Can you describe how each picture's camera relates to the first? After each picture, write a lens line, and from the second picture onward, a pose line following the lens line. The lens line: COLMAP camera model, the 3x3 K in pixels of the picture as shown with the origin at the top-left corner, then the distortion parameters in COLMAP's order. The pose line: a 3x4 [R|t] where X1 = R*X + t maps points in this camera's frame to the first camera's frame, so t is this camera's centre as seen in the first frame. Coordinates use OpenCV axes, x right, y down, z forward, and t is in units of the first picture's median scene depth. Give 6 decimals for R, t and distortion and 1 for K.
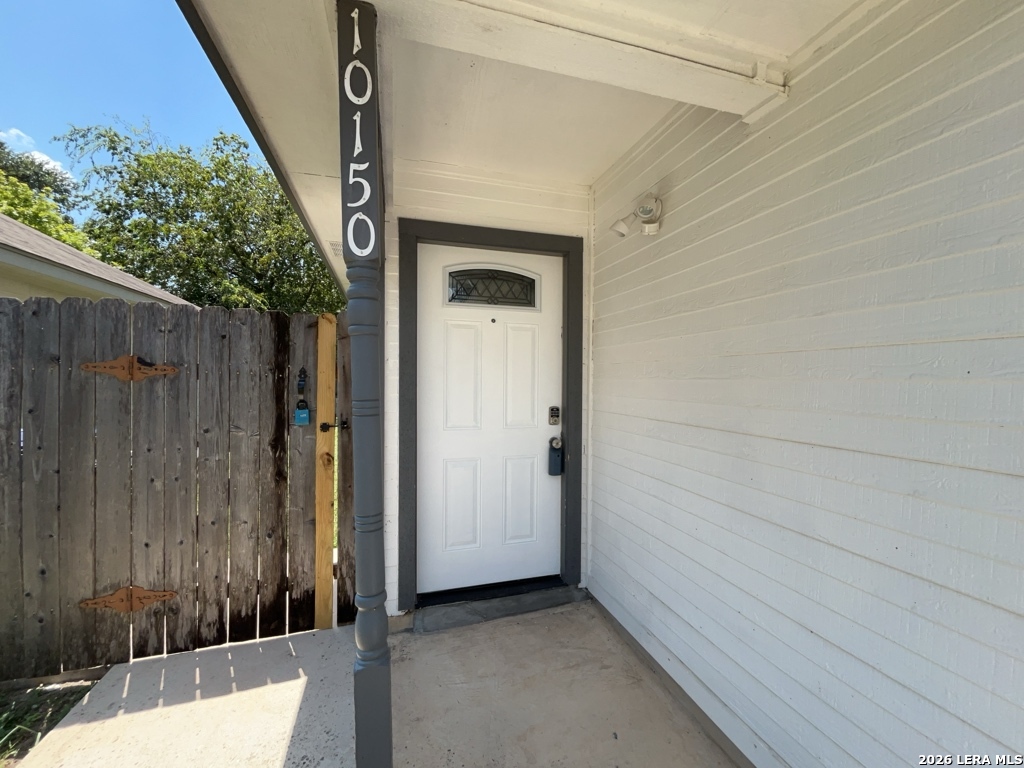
lens RADIAL K [[413.4, 0, 516.9], [0, 413.4, 383.7], [0, 0, 1]] dist [0.010173, -0.000006]
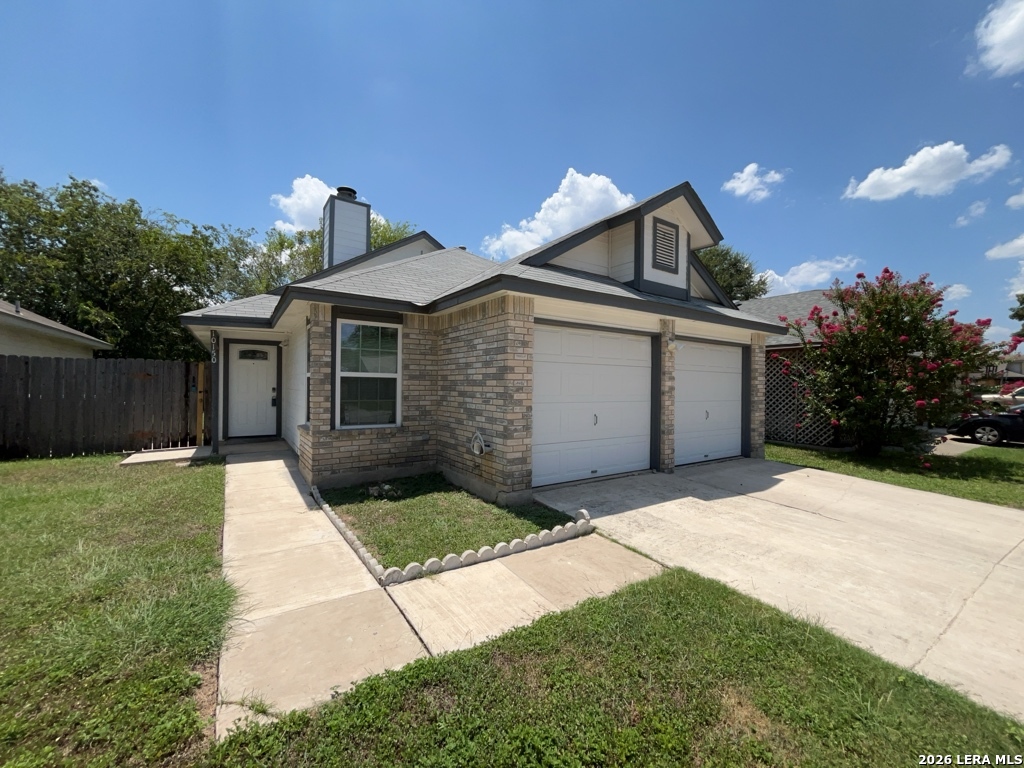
lens RADIAL K [[414.0, 0, 514.9], [0, 414.0, 384.7], [0, 0, 1]] dist [-0.001410, -0.000206]
pose [[0.956294, 0.005547, 0.292356, 1.138563], [-0.002862, 0.999950, -0.009609, 0.064390], [-0.292394, 0.008352, 0.956261, -3.332899]]
